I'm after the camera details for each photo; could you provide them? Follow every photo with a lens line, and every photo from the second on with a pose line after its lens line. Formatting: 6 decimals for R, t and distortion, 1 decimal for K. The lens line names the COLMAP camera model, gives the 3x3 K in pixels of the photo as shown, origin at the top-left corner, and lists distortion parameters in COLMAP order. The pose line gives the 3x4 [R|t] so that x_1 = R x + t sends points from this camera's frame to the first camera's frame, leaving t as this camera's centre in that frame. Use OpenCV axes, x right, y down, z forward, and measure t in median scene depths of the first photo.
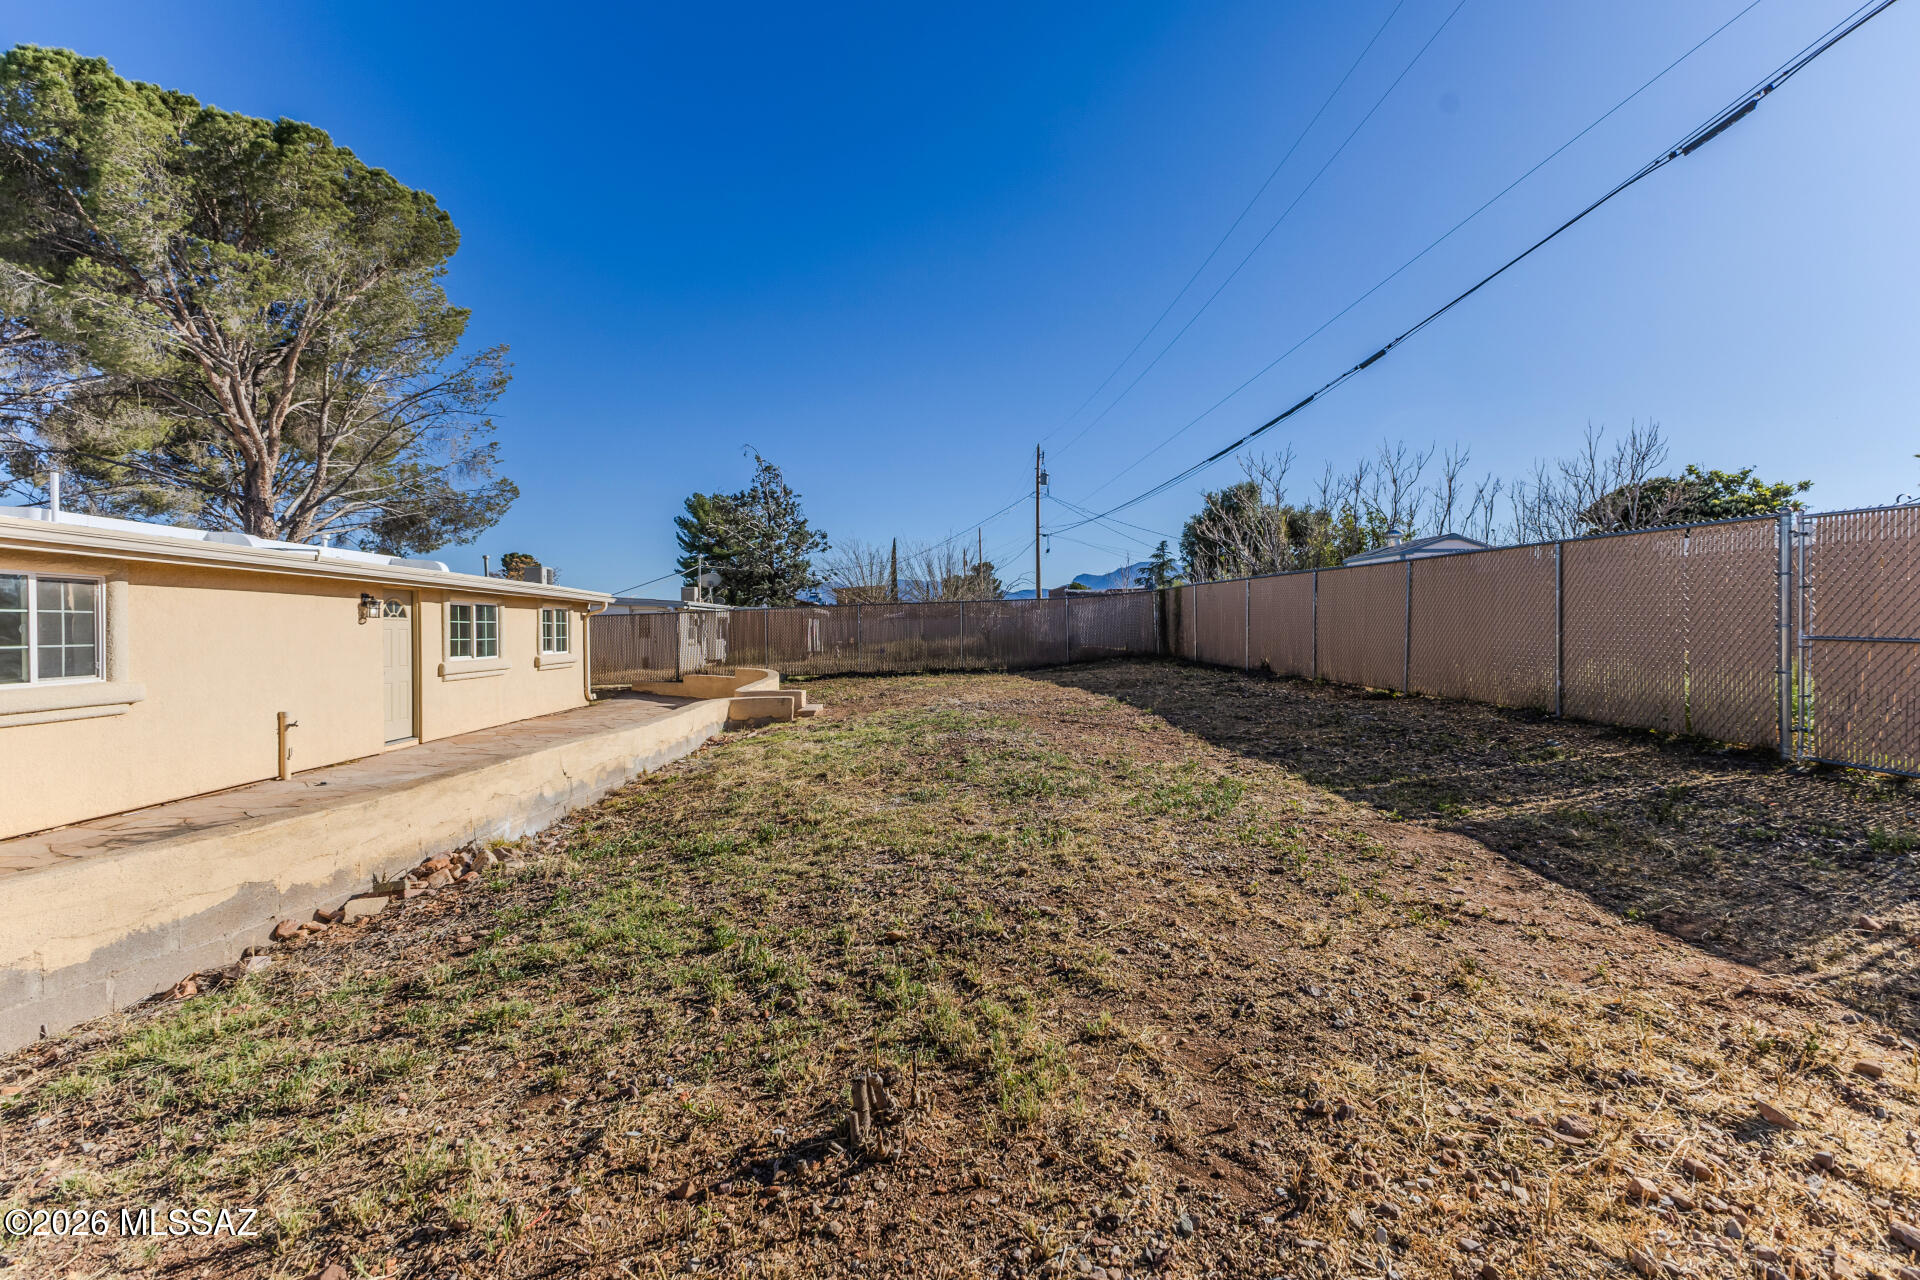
lens RADIAL K [[831.6, 0, 969.9], [0, 831.6, 625.7], [0, 0, 1]] dist [0.006571, -0.002276]
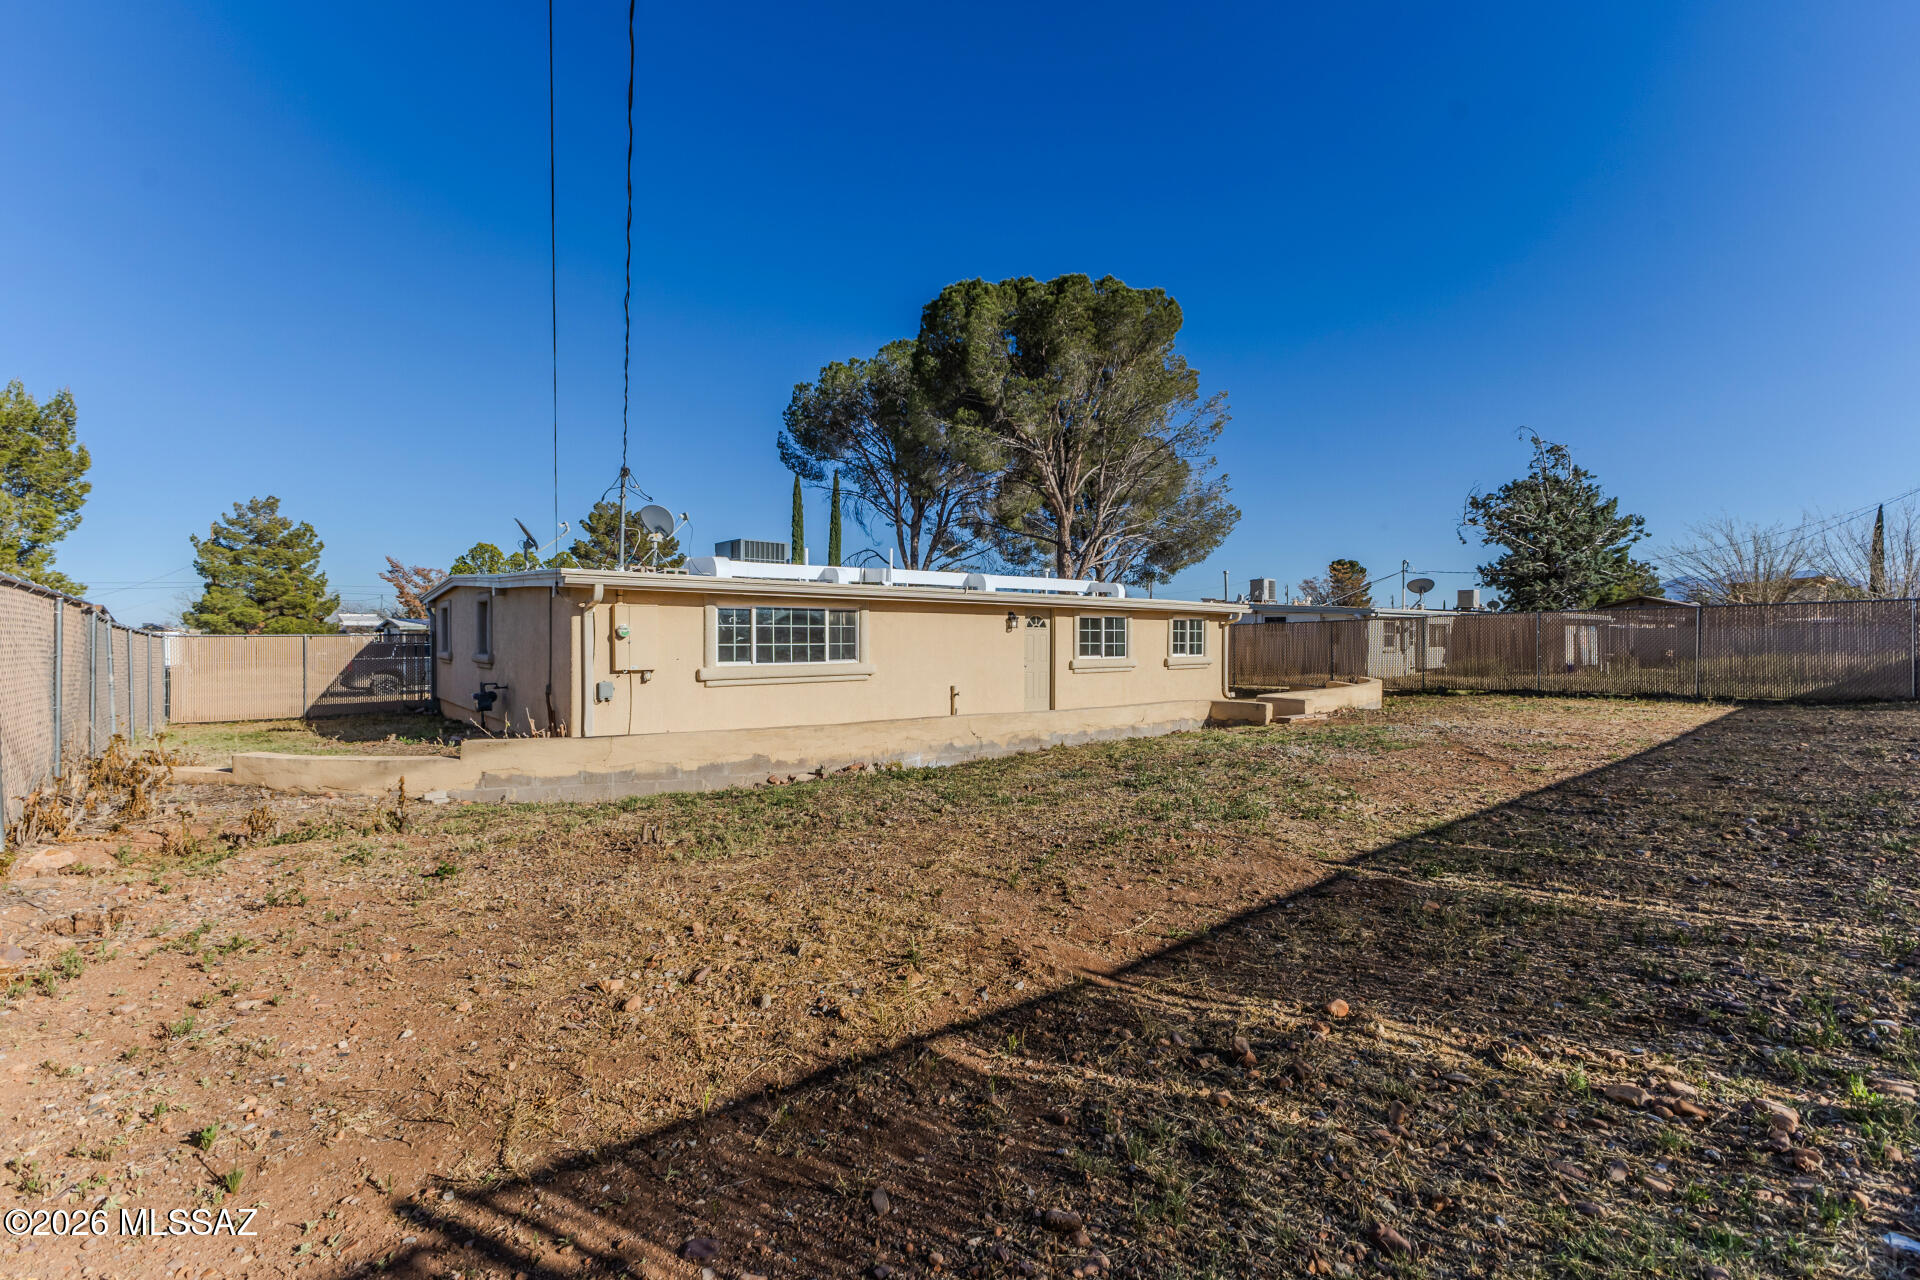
lens RADIAL K [[831.6, 0, 982.5], [0, 831.6, 644.7], [0, 0, 1]] dist [0.006571, -0.002276]
pose [[0.605517, 0.023536, -0.795484, 0.294045], [-0.008237, 0.999694, 0.023308, -0.009480], [0.795790, -0.007561, 0.605526, 0.031499]]
